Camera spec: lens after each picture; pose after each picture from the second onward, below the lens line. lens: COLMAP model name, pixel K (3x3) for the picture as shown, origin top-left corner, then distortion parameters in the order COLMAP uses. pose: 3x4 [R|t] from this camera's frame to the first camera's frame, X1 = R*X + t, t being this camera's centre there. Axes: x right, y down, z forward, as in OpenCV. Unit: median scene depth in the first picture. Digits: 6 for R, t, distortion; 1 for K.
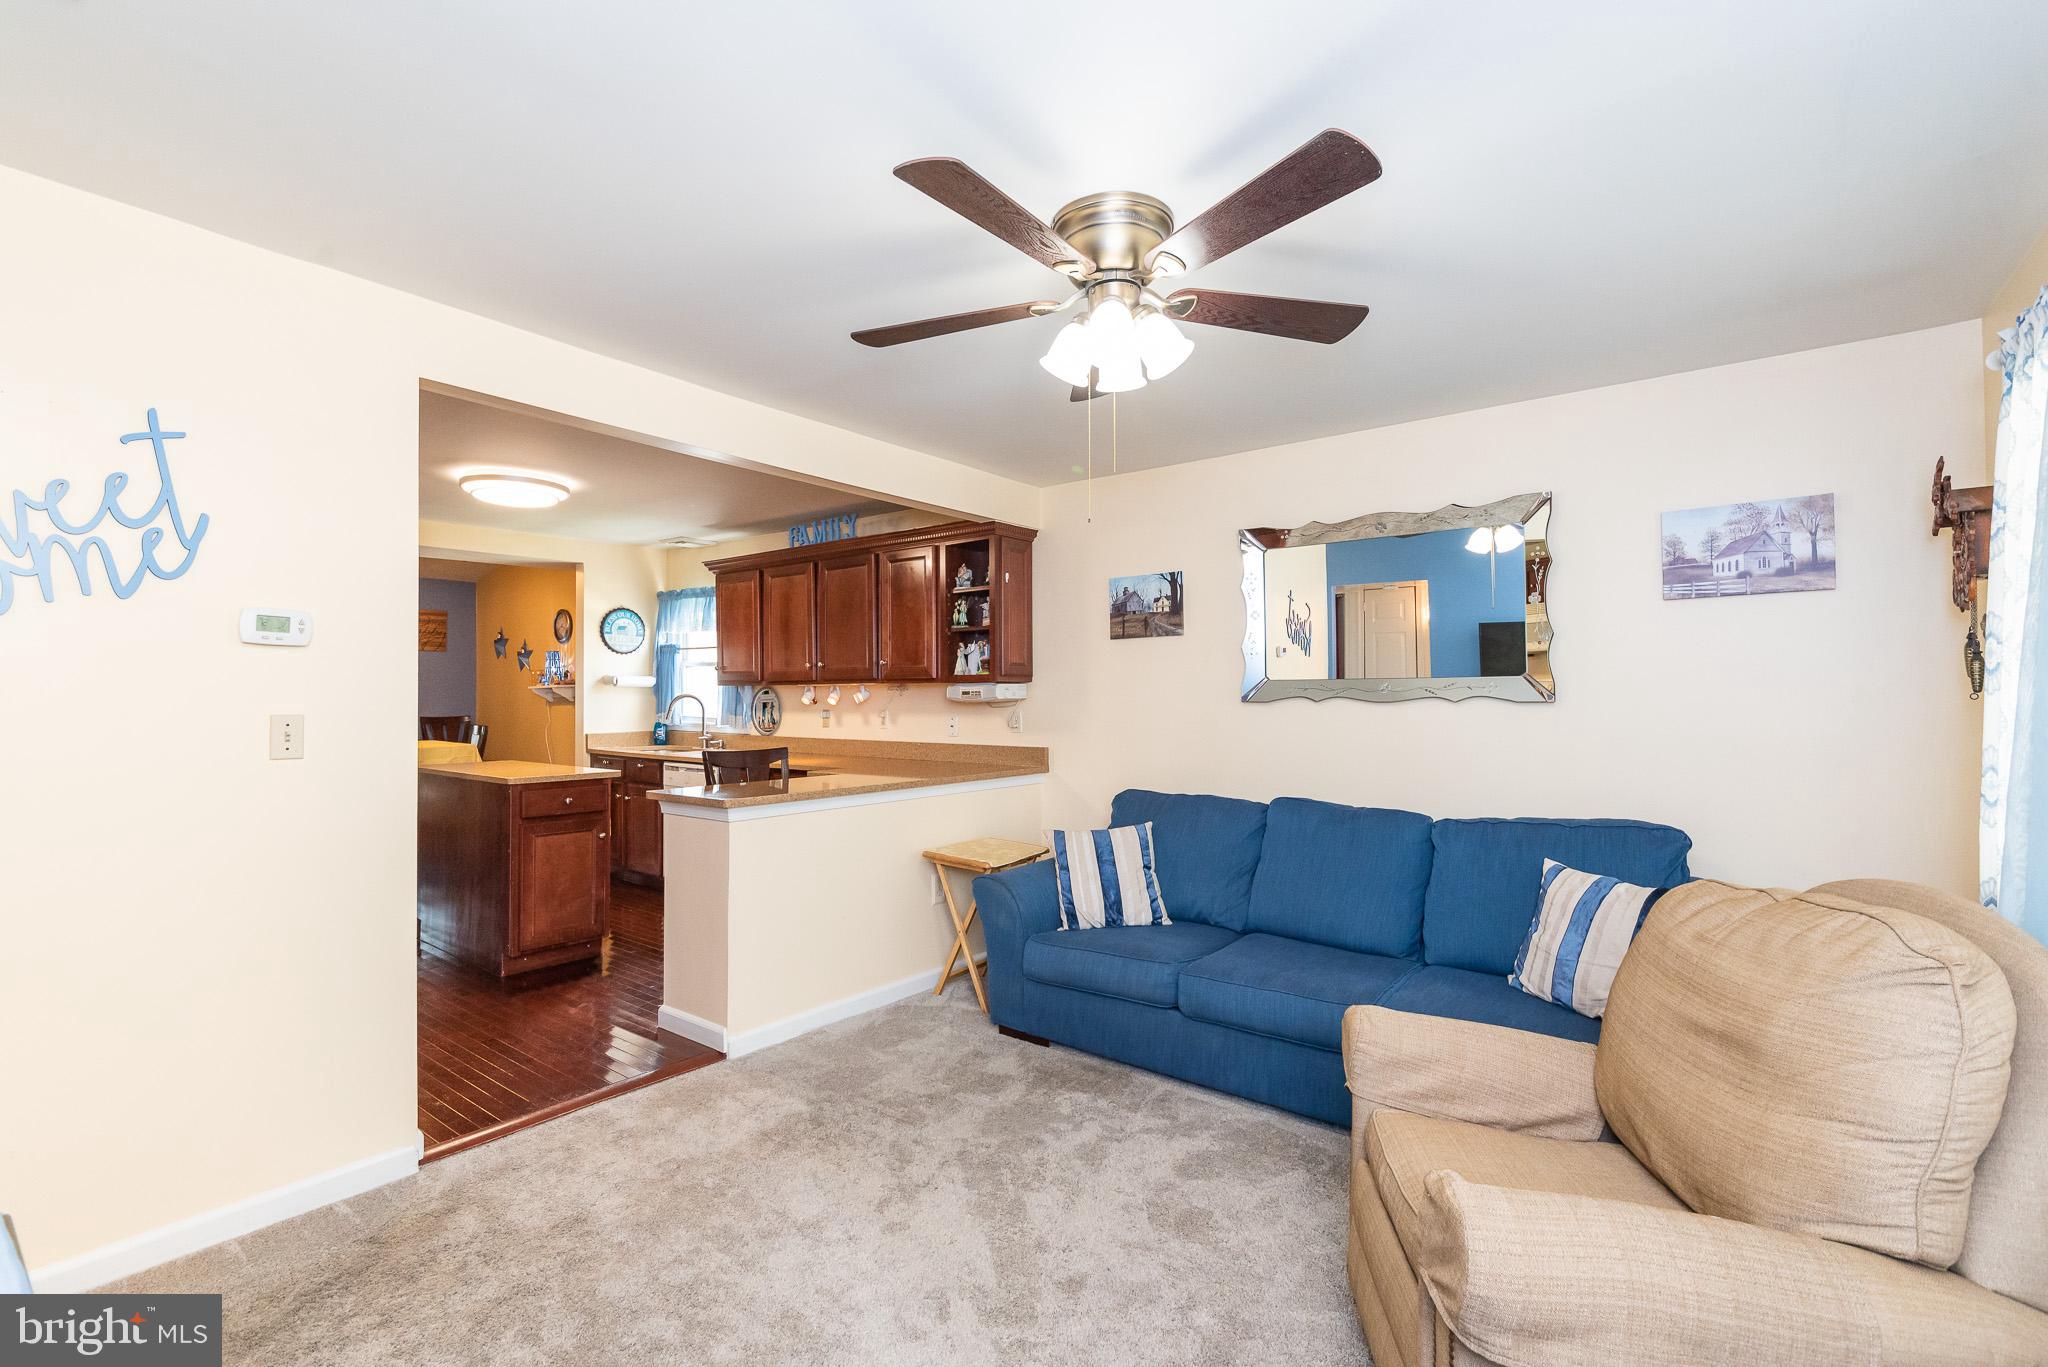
lens RADIAL K [[911.4, 0, 1007.6], [0, 911.4, 685.9], [0, 0, 1]] dist [-0.015948, 0.003067]
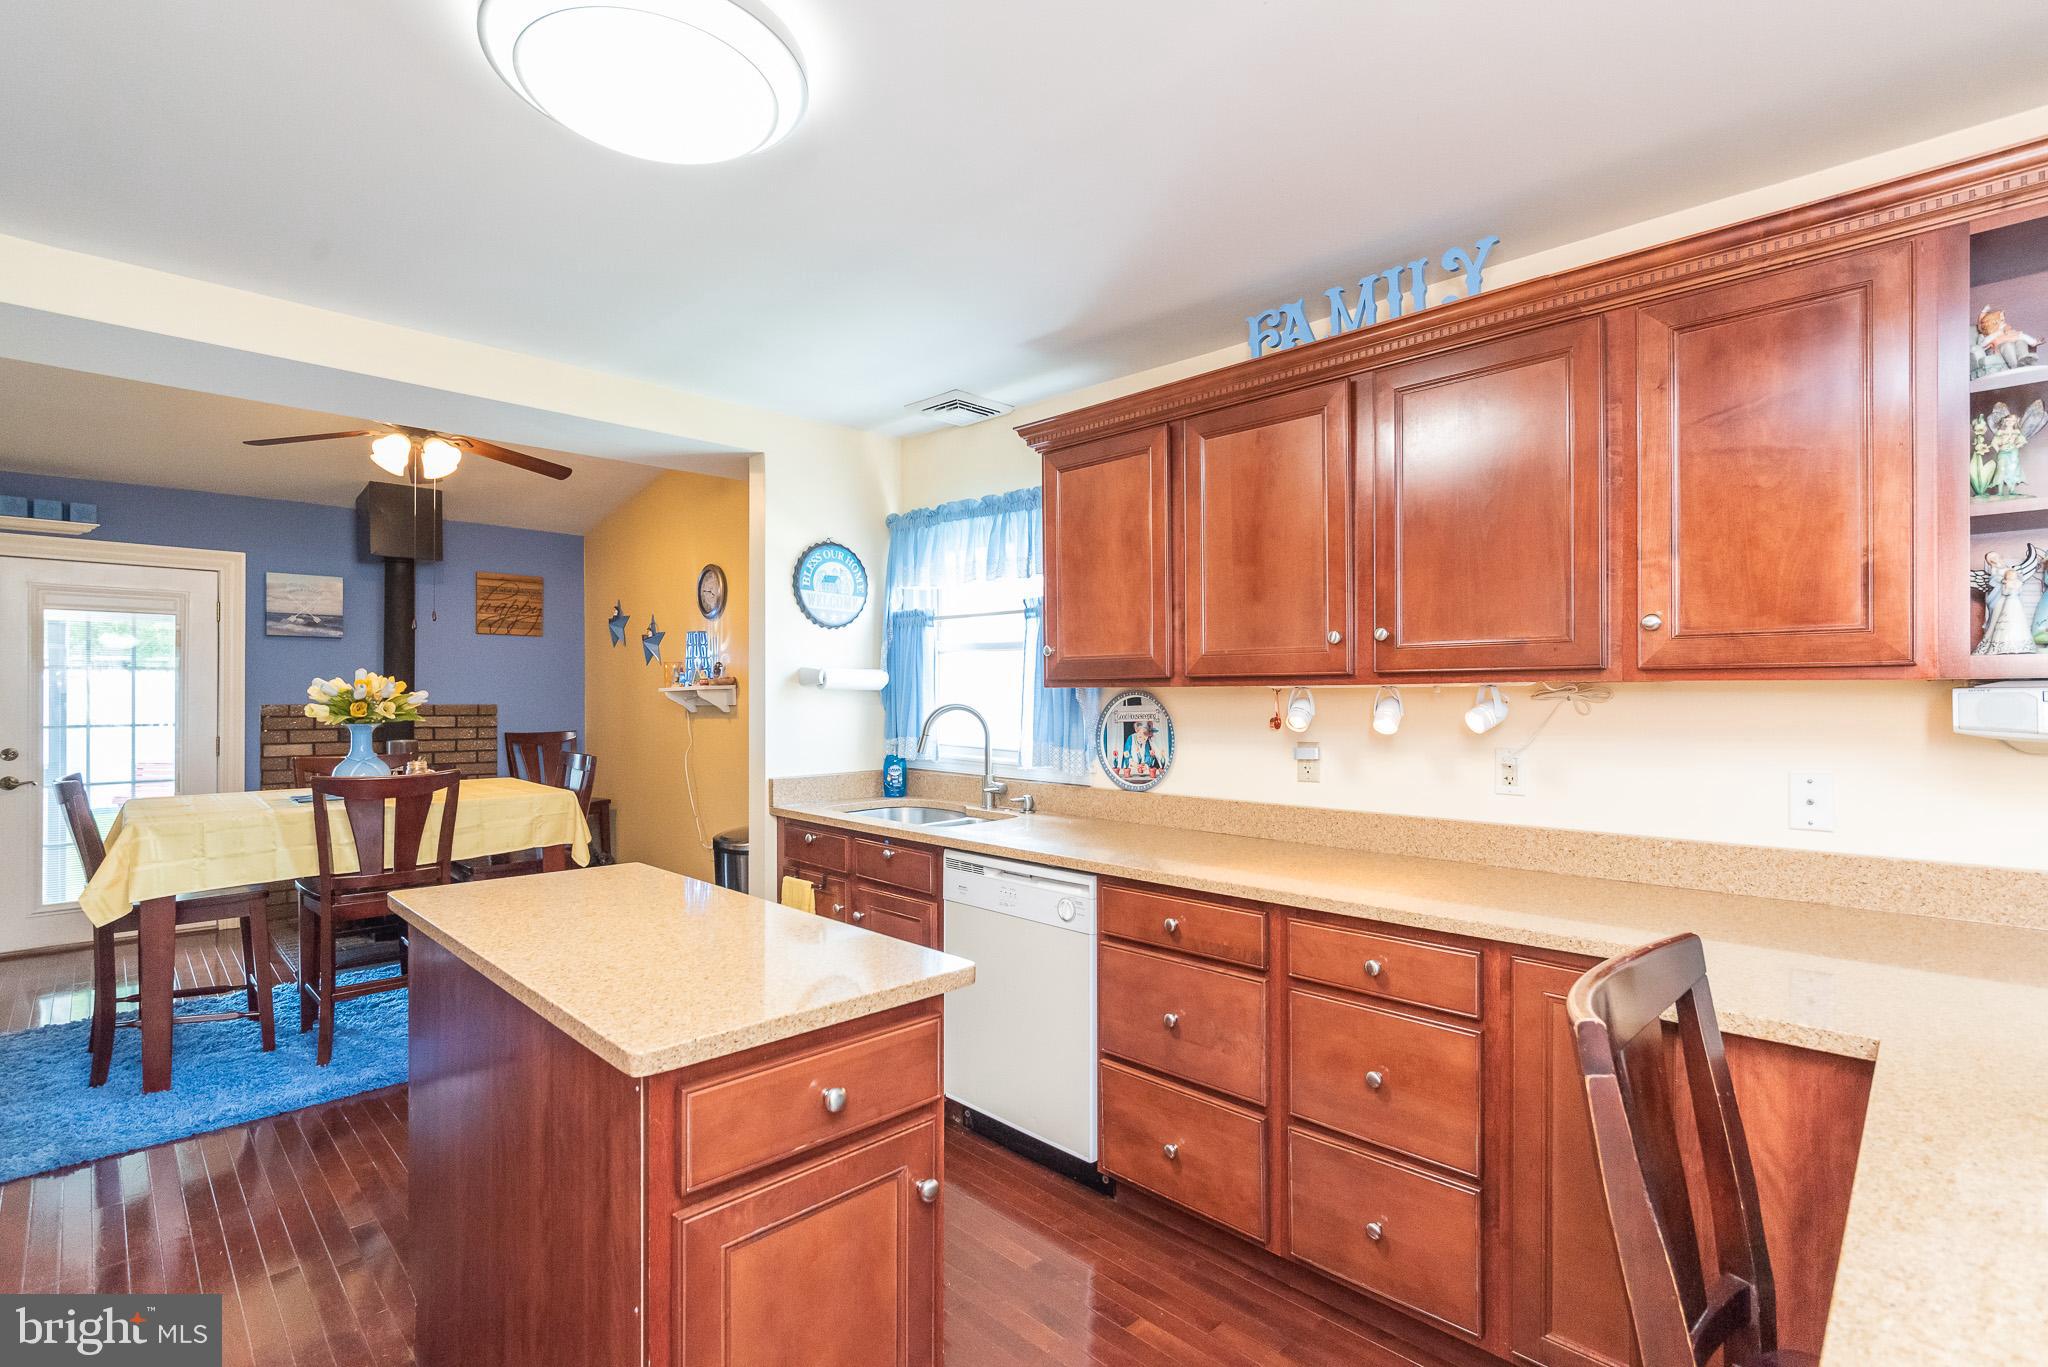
lens RADIAL K [[970.4, 0, 1014.6], [0, 970.4, 688.2], [0, 0, 1]] dist [-0.001467, -0.001720]
pose [[0.992027, 0.001750, -0.126012, -0.255078], [-0.001781, 0.999998, -0.000128, 0.000252], [0.126012, 0.000351, 0.992029, 0.467254]]
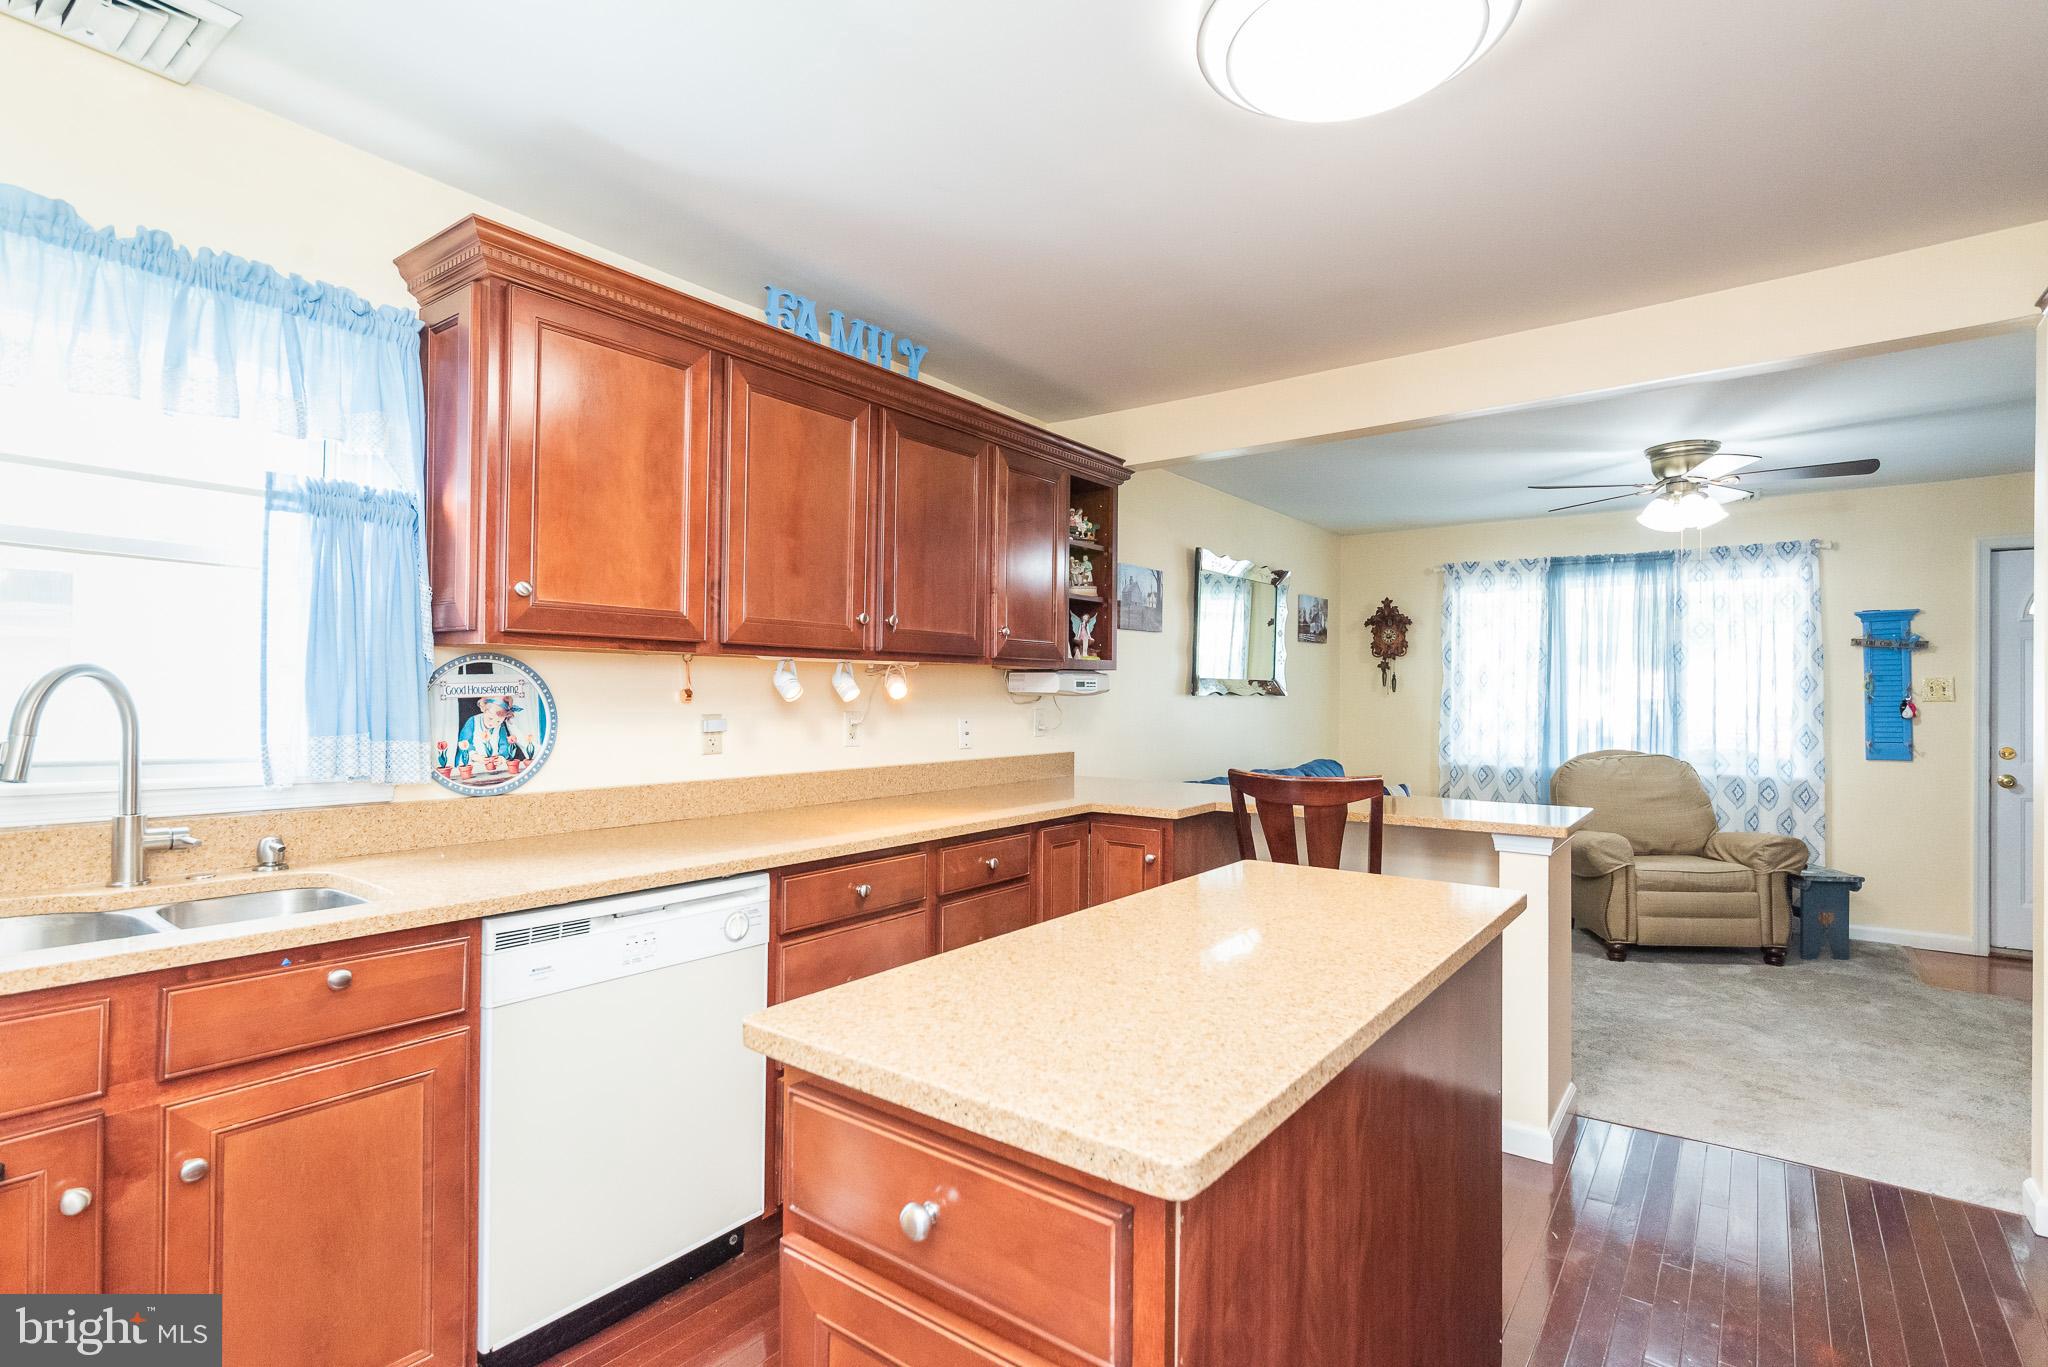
lens RADIAL K [[970.4, 0, 1015.3], [0, 970.4, 691.4], [0, 0, 1]] dist [-0.001467, -0.001720]
pose [[-0.016649, 0.005365, 0.999847, -0.611423], [-0.015456, 0.999865, -0.005622, 0.014135], [-0.999742, -0.015548, -0.016564, 0.783780]]
